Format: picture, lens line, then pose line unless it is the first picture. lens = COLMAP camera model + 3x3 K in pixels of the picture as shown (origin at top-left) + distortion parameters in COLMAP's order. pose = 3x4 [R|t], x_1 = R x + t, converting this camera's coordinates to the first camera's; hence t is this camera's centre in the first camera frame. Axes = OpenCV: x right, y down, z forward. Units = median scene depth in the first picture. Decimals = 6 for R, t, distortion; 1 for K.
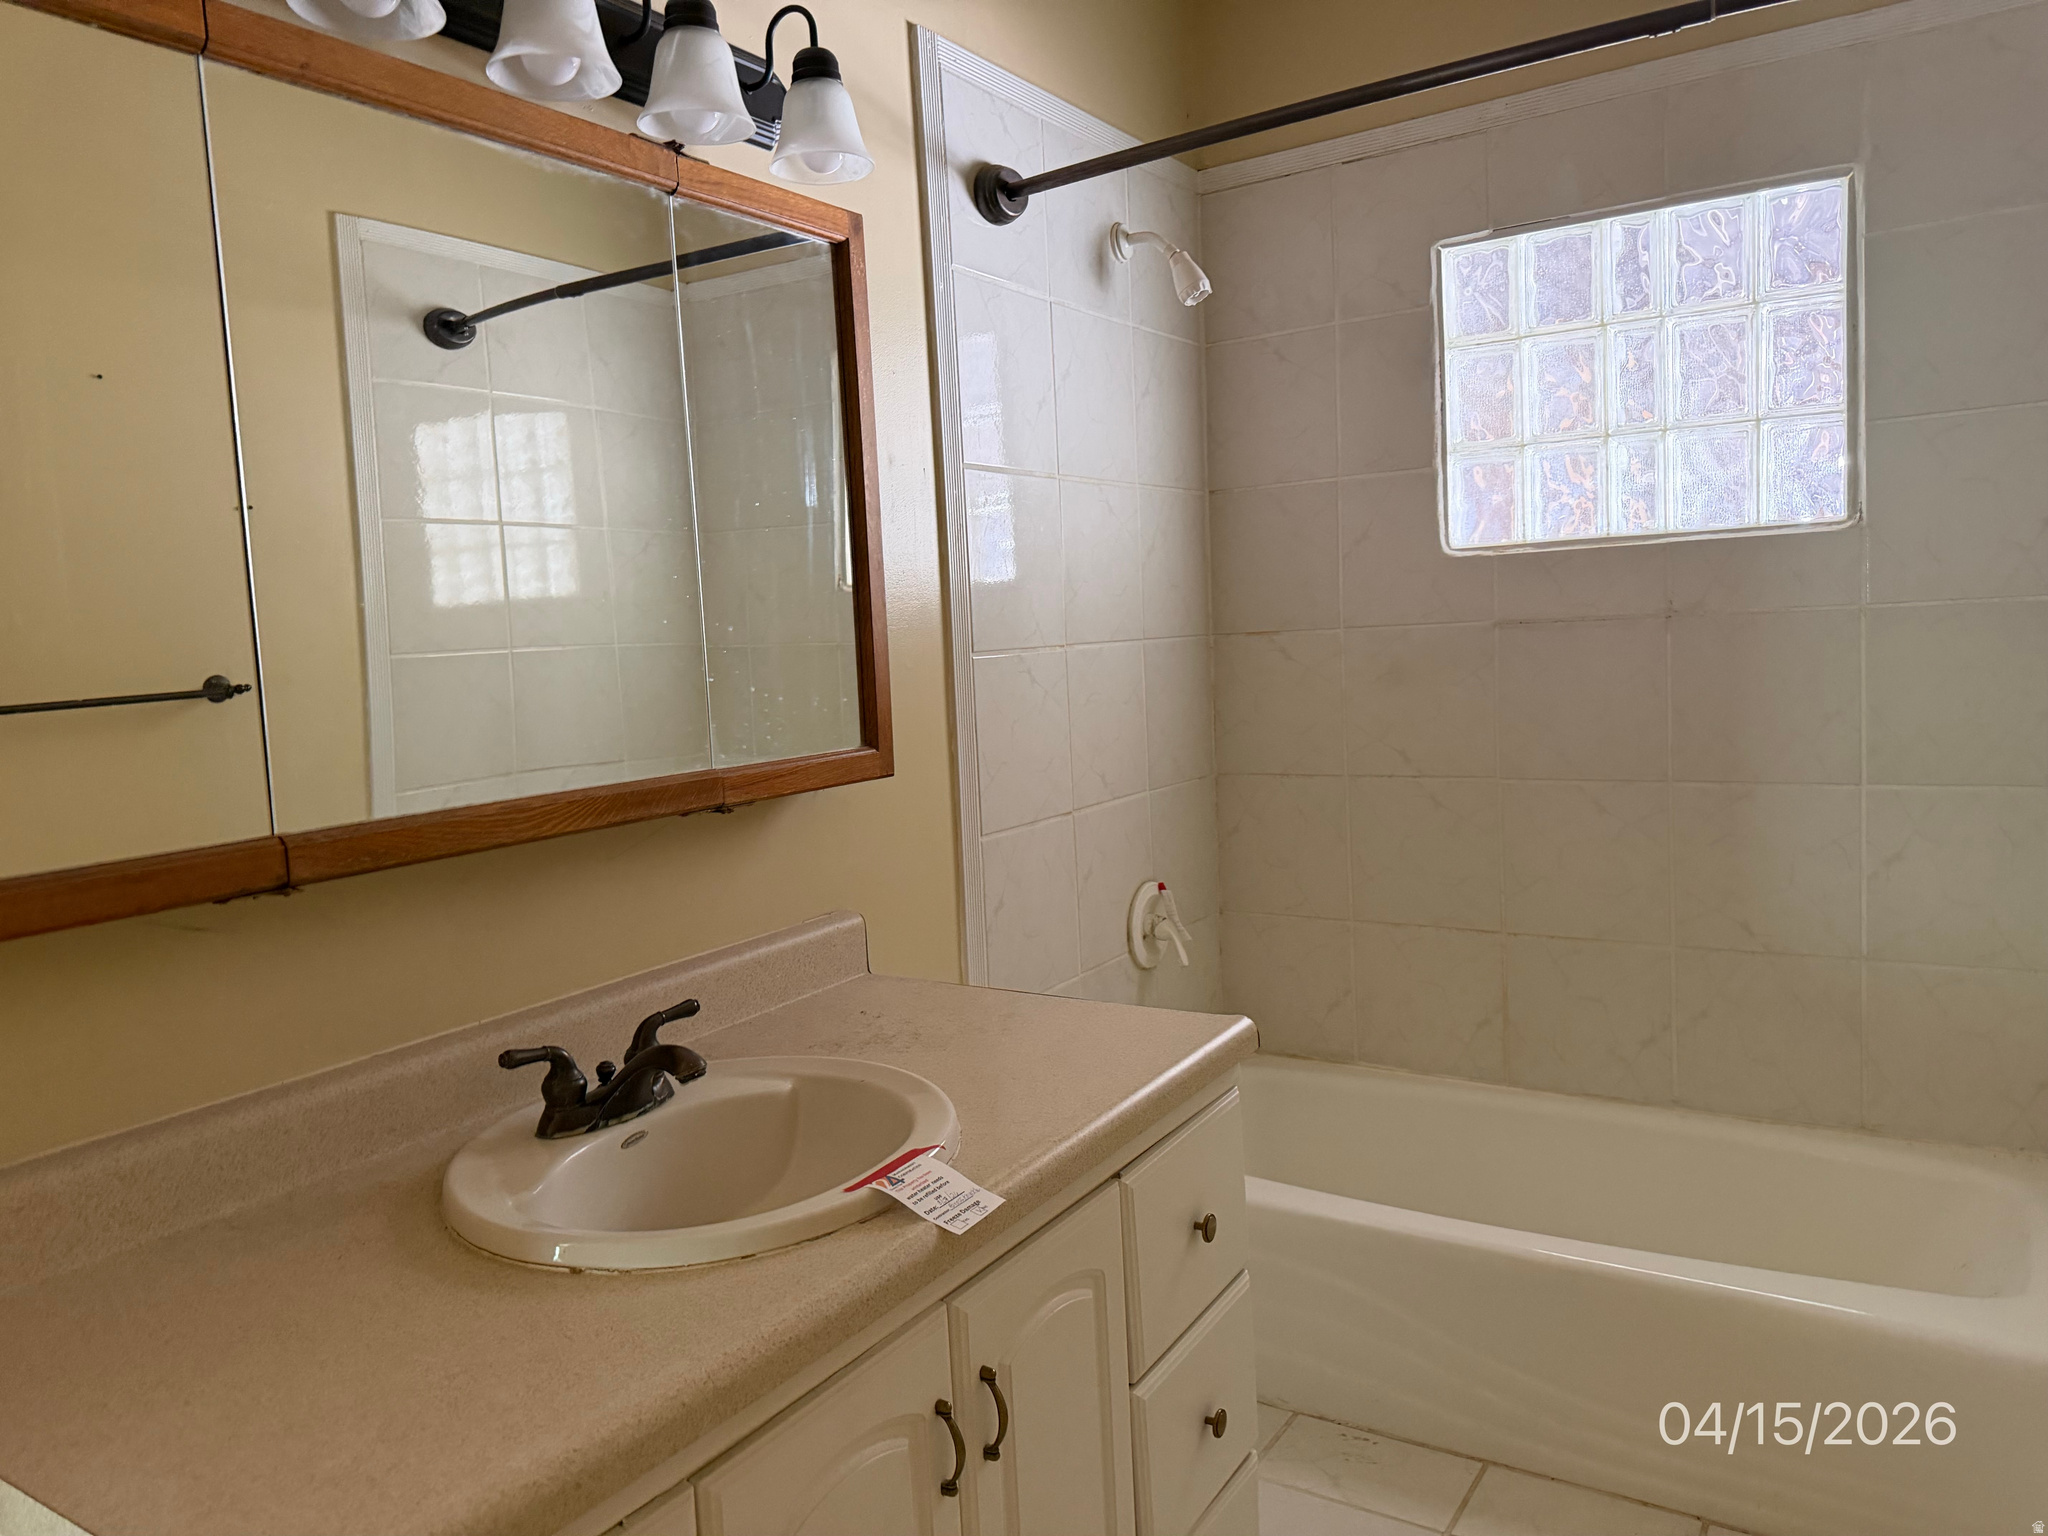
lens RADIAL K [[1429.6, 0, 1022.4], [0, 1429.6, 755.8], [0, 0, 1]] dist [0.008936, -0.020273]
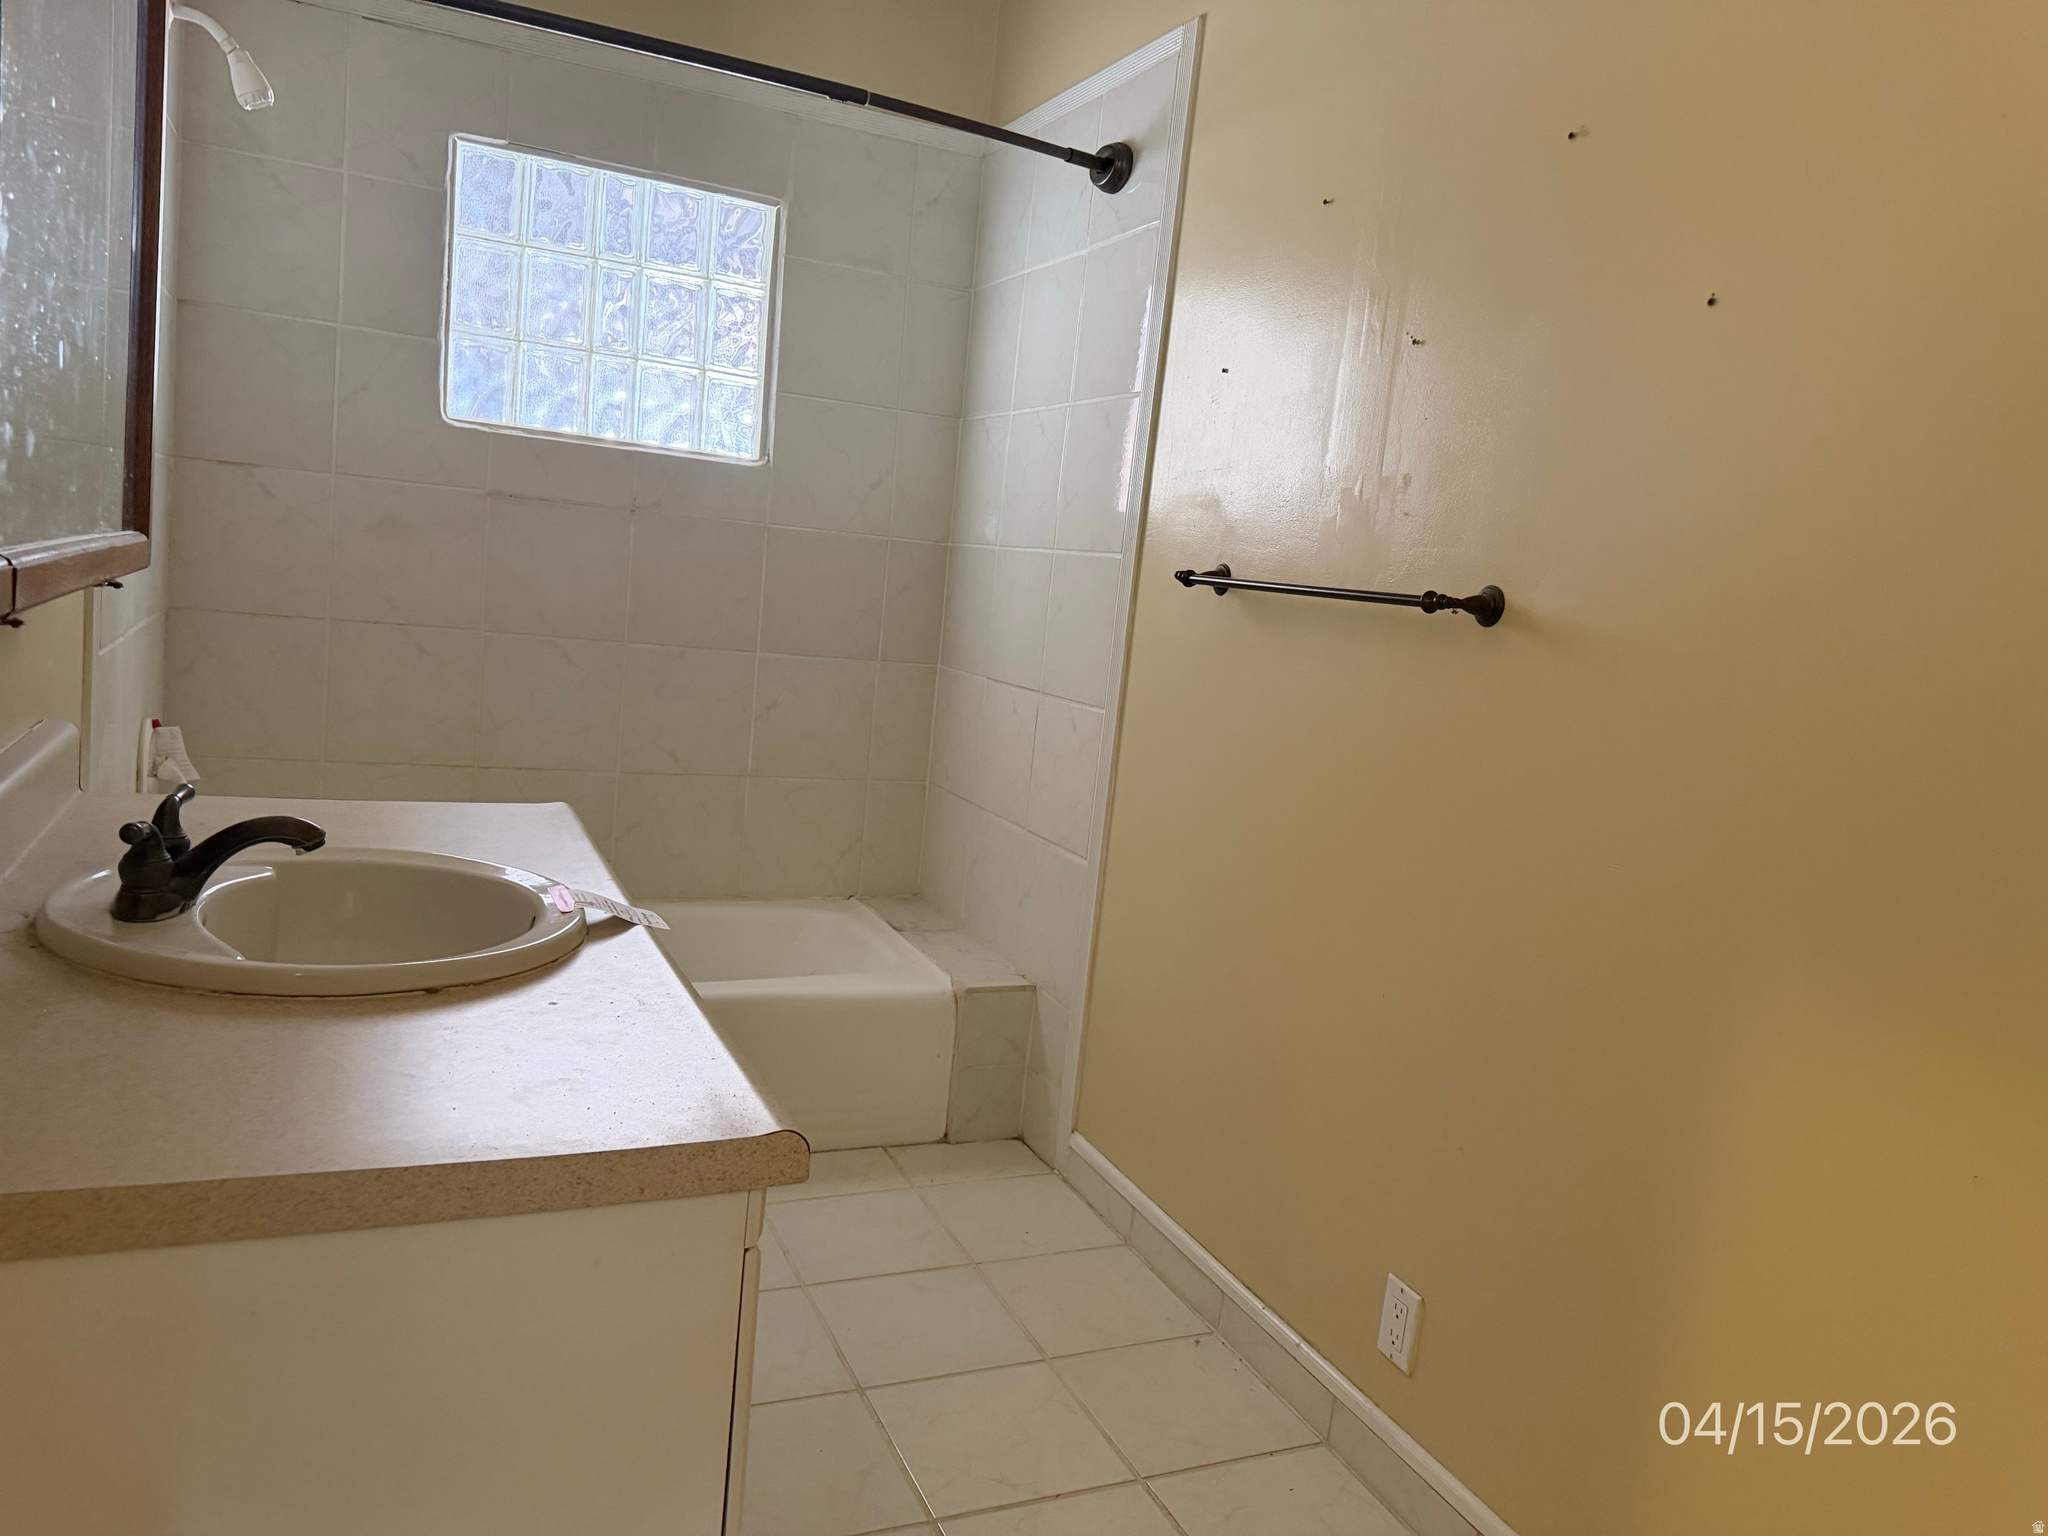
lens RADIAL K [[1429.6, 0, 1026.6], [0, 1429.6, 775.9], [0, 0, 1]] dist [0.008936, -0.020273]
pose [[0.538186, -0.013121, 0.842724, -0.409340], [-0.061754, 0.996577, 0.054955, 0.043043], [-0.840560, -0.081617, 0.535534, 0.014827]]
